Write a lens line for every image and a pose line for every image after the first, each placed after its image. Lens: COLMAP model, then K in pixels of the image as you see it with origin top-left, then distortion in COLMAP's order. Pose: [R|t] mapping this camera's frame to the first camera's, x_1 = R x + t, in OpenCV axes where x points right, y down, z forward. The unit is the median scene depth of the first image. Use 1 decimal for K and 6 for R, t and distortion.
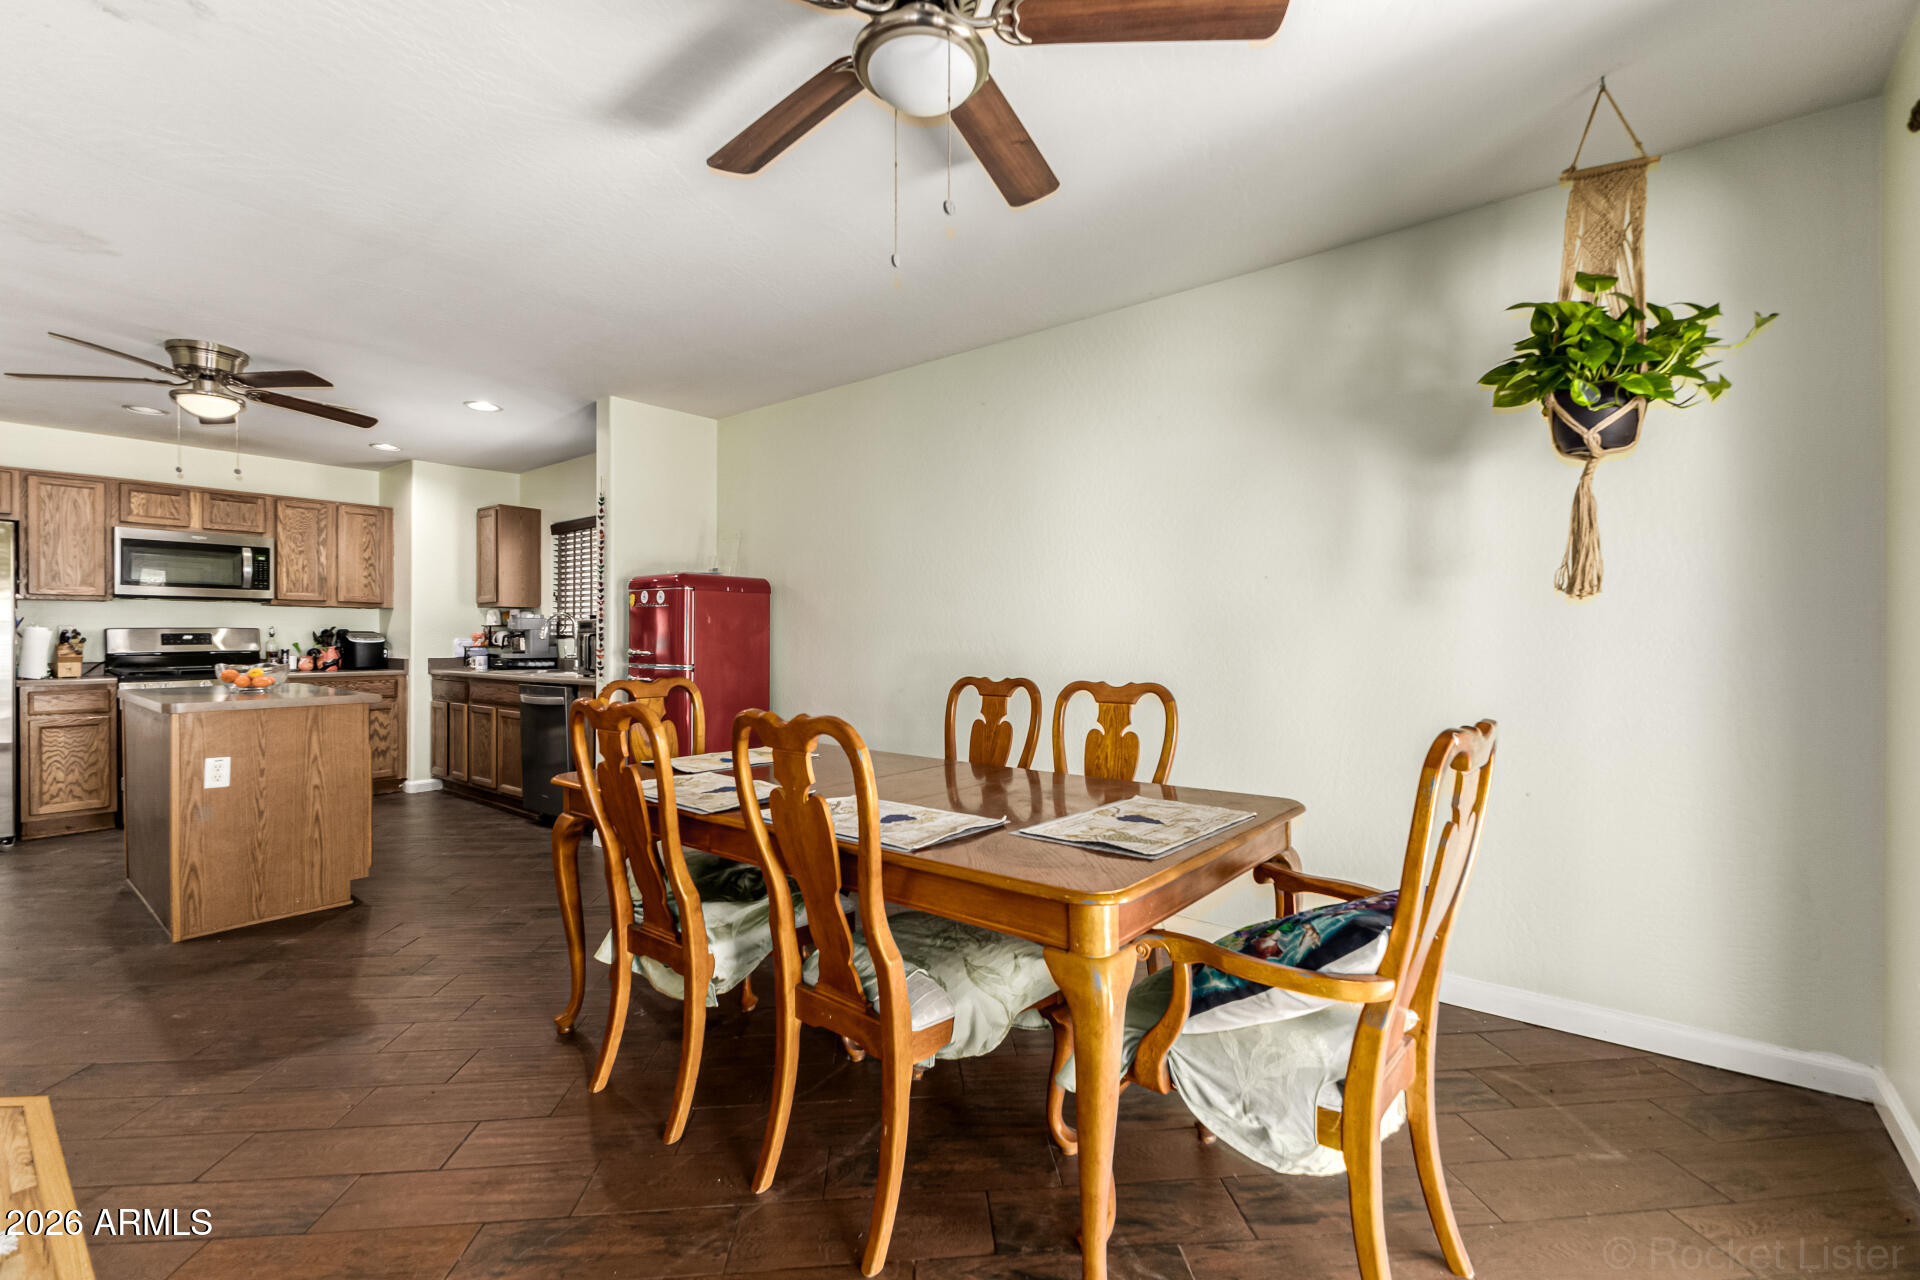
lens RADIAL K [[835.3, 0, 966.7], [0, 835.3, 641.7], [0, 0, 1]] dist [0.016457, -0.003978]
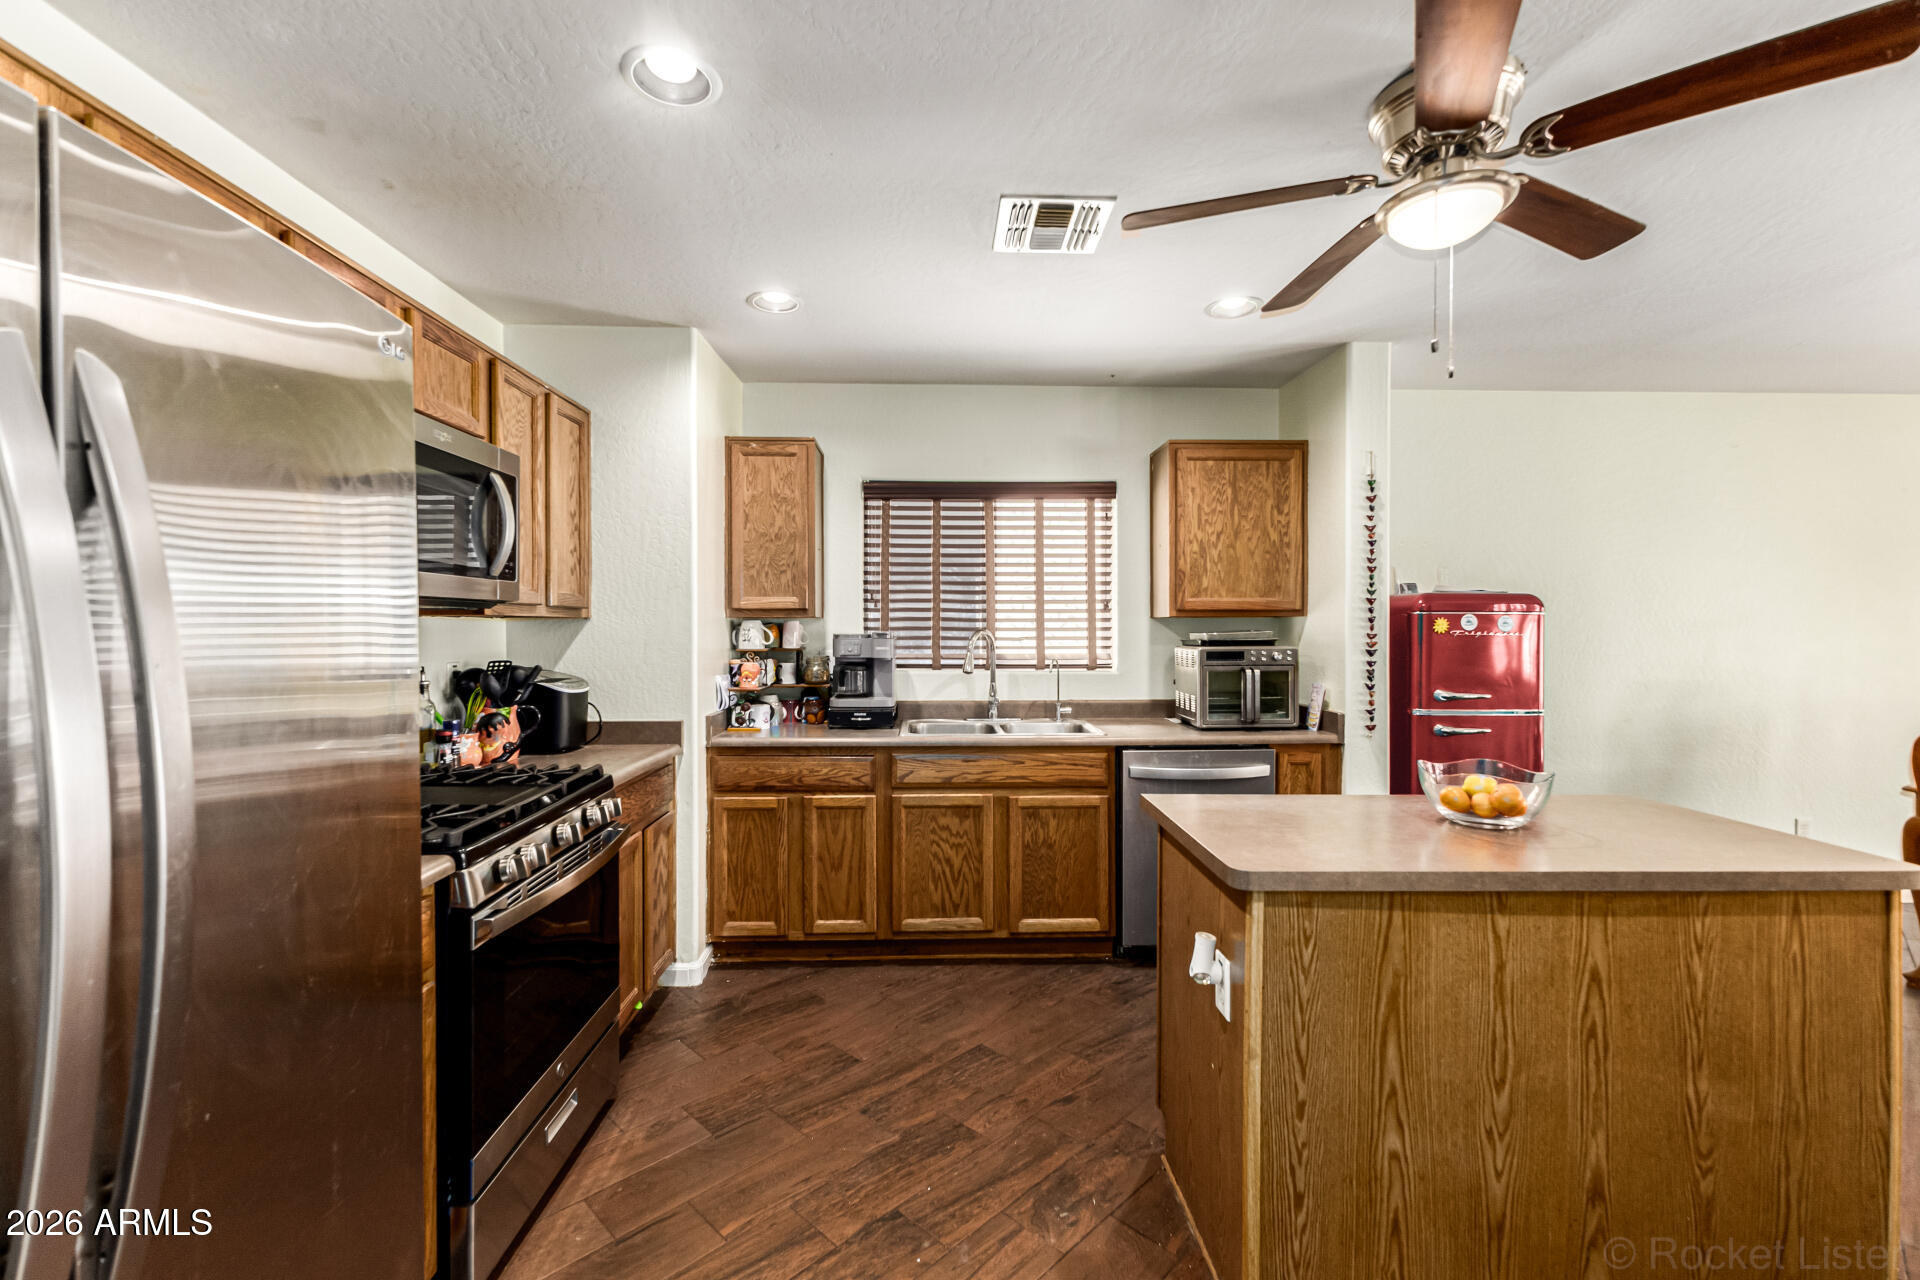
lens RADIAL K [[835.3, 0, 956.9], [0, 835.3, 632.6], [0, 0, 1]] dist [0.016457, -0.003978]
pose [[0.749935, -0.007092, 0.661474, -0.891832], [0.003358, 0.999970, 0.006914, -0.036476], [-0.661504, -0.002964, 0.749936, 0.527857]]
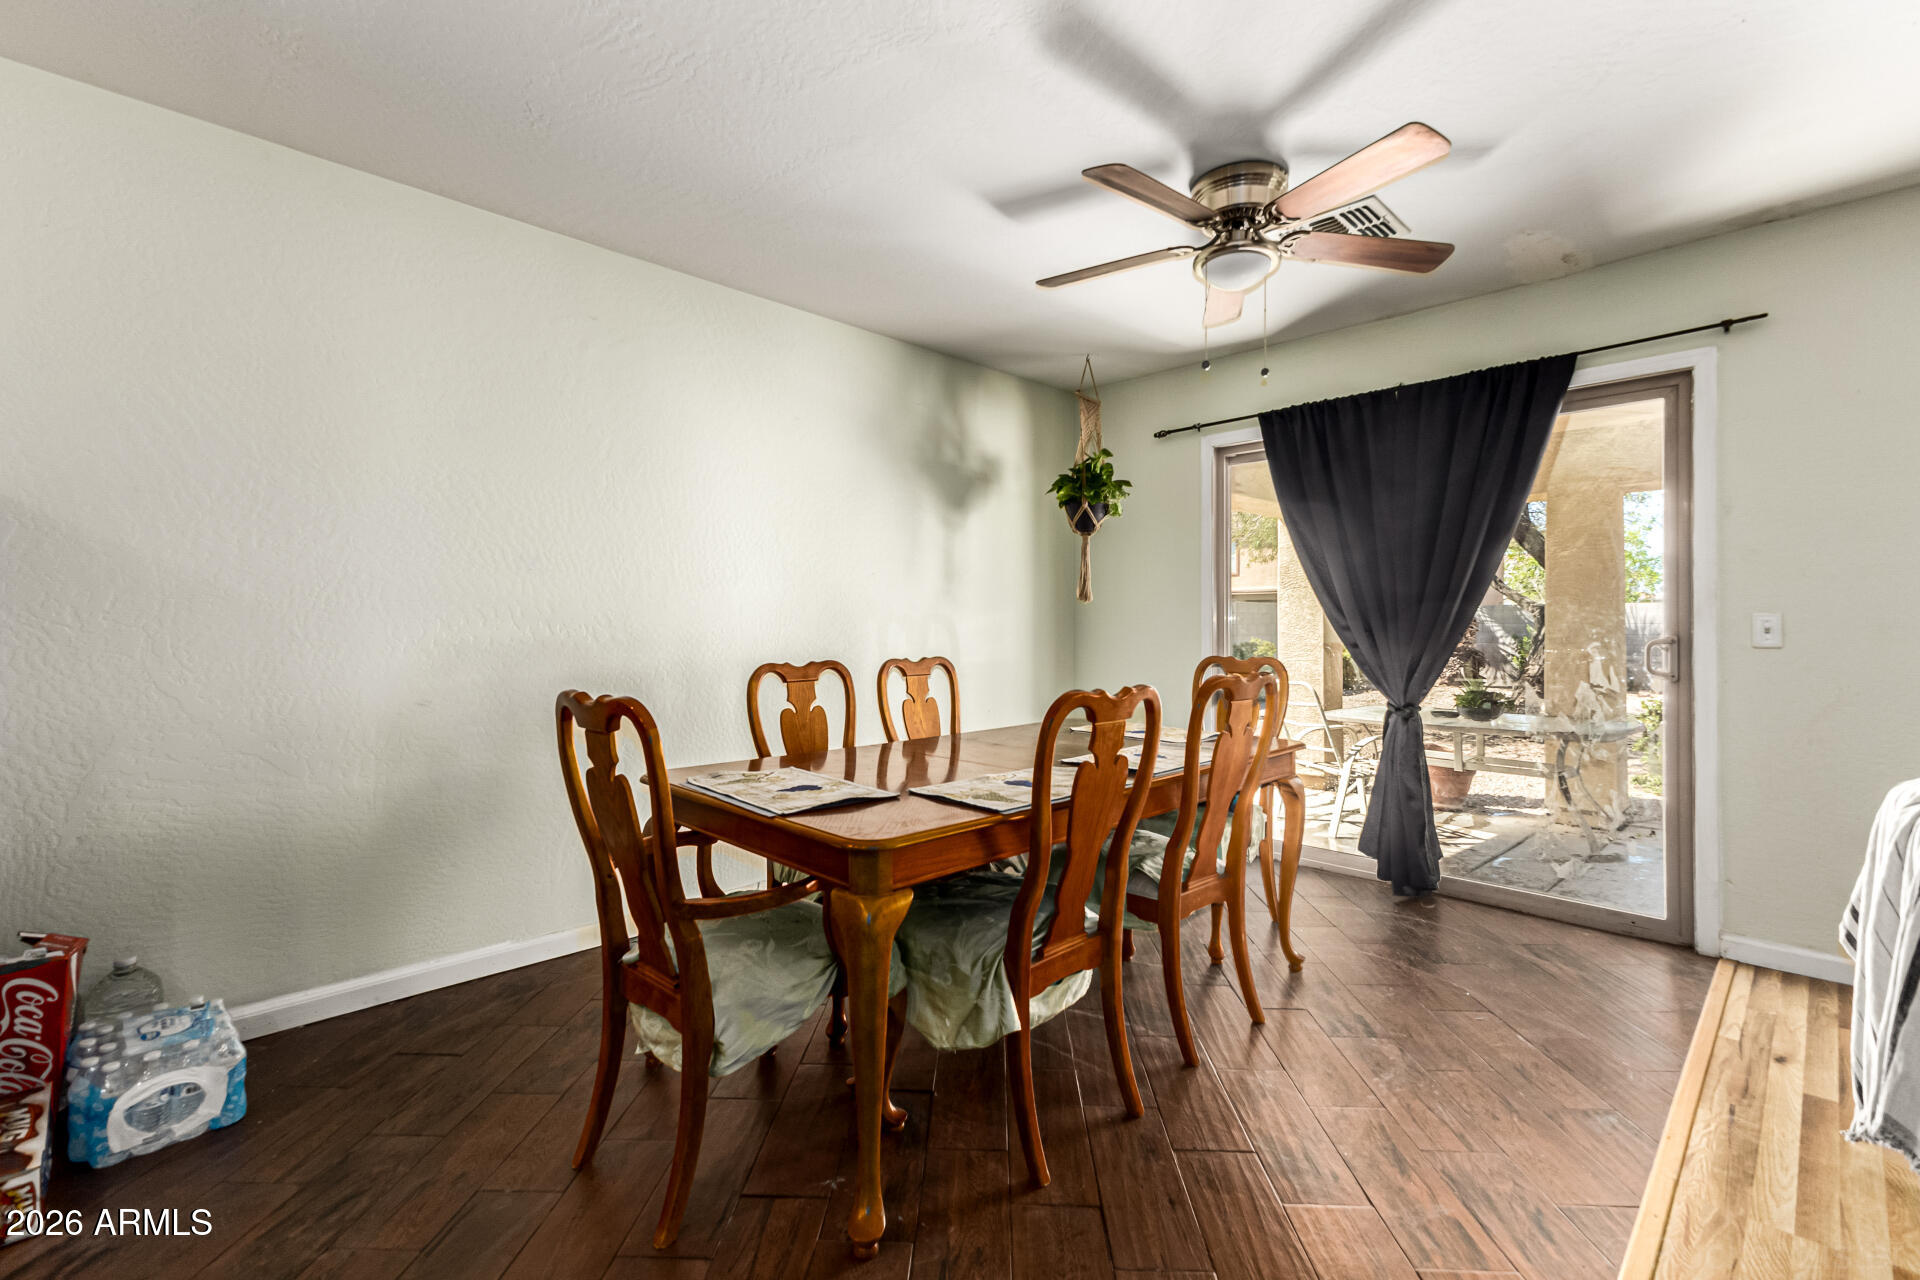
lens RADIAL K [[835.3, 0, 958.5], [0, 835.3, 623.2], [0, 0, 1]] dist [0.016457, -0.003978]
pose [[0.117895, 0.005889, 0.993009, -0.447570], [0.006791, 0.999954, -0.006736, 0.003776], [-0.993003, 0.007537, 0.117849, 0.363236]]
